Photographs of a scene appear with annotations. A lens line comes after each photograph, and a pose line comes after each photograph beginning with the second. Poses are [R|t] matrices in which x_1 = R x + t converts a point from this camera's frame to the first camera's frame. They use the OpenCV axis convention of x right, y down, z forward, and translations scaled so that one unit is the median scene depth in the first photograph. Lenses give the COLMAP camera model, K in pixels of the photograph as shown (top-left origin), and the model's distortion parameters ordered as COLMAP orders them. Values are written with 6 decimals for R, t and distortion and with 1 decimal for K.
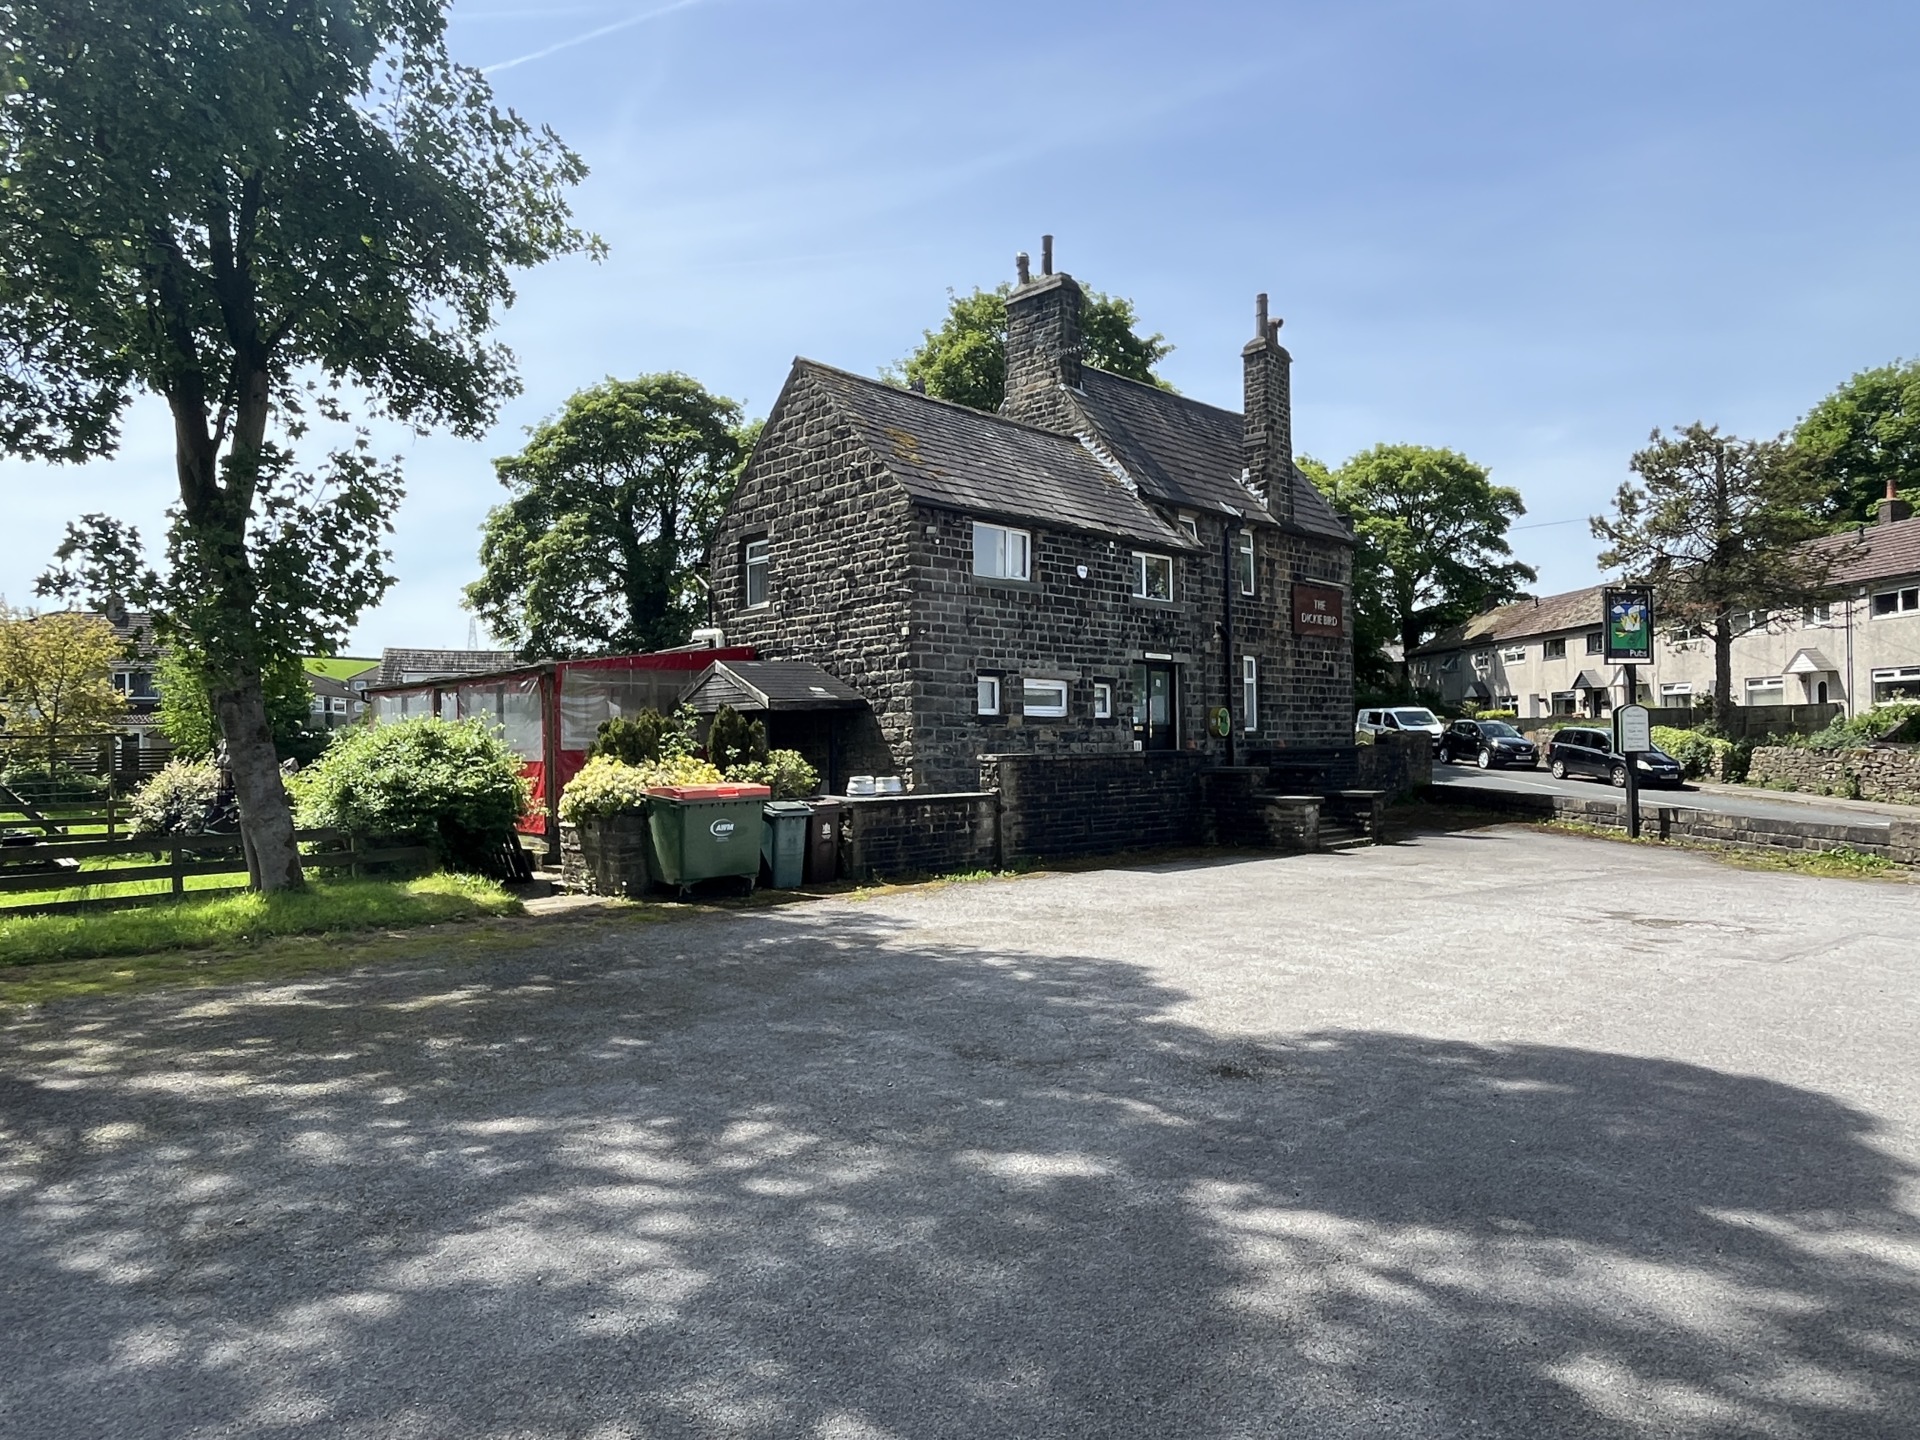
lens RADIAL K [[1130.0, 0, 963.5], [0, 1130.0, 718.2], [0, 0, 1]] dist [0.007326, 0.000133]
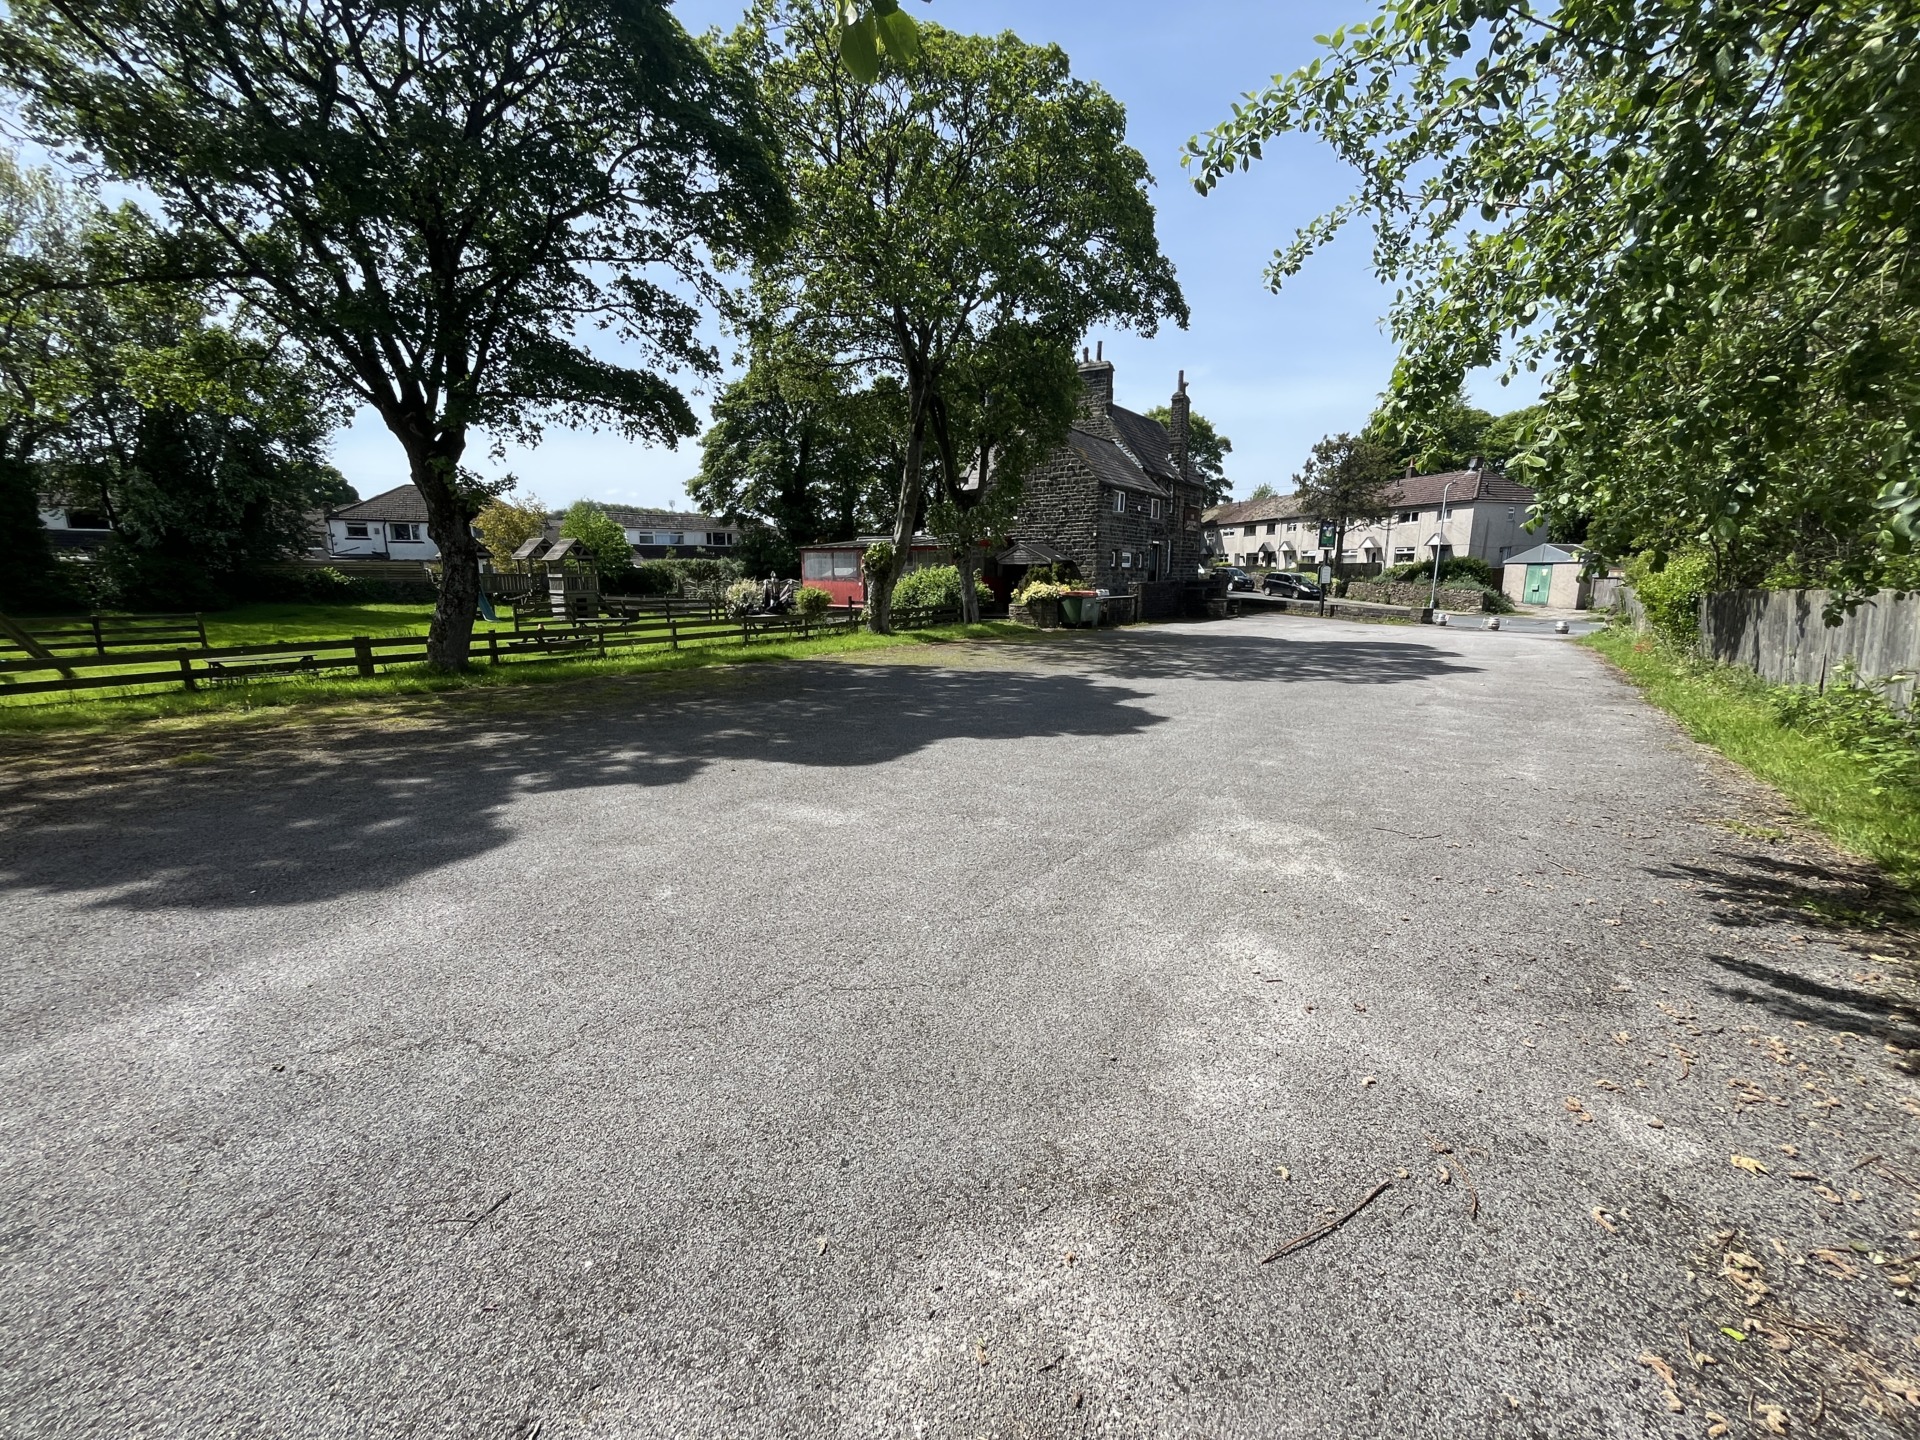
lens RADIAL K [[770.5, 0, 957.5], [0, 770.5, 714.0], [0, 0, 1]] dist [-0.003815, -0.000045]
pose [[0.980761, -0.024750, 0.193636, -0.599460], [-0.014450, 0.980004, 0.198453, -0.016393], [-0.194676, -0.197433, 0.960792, -0.611375]]
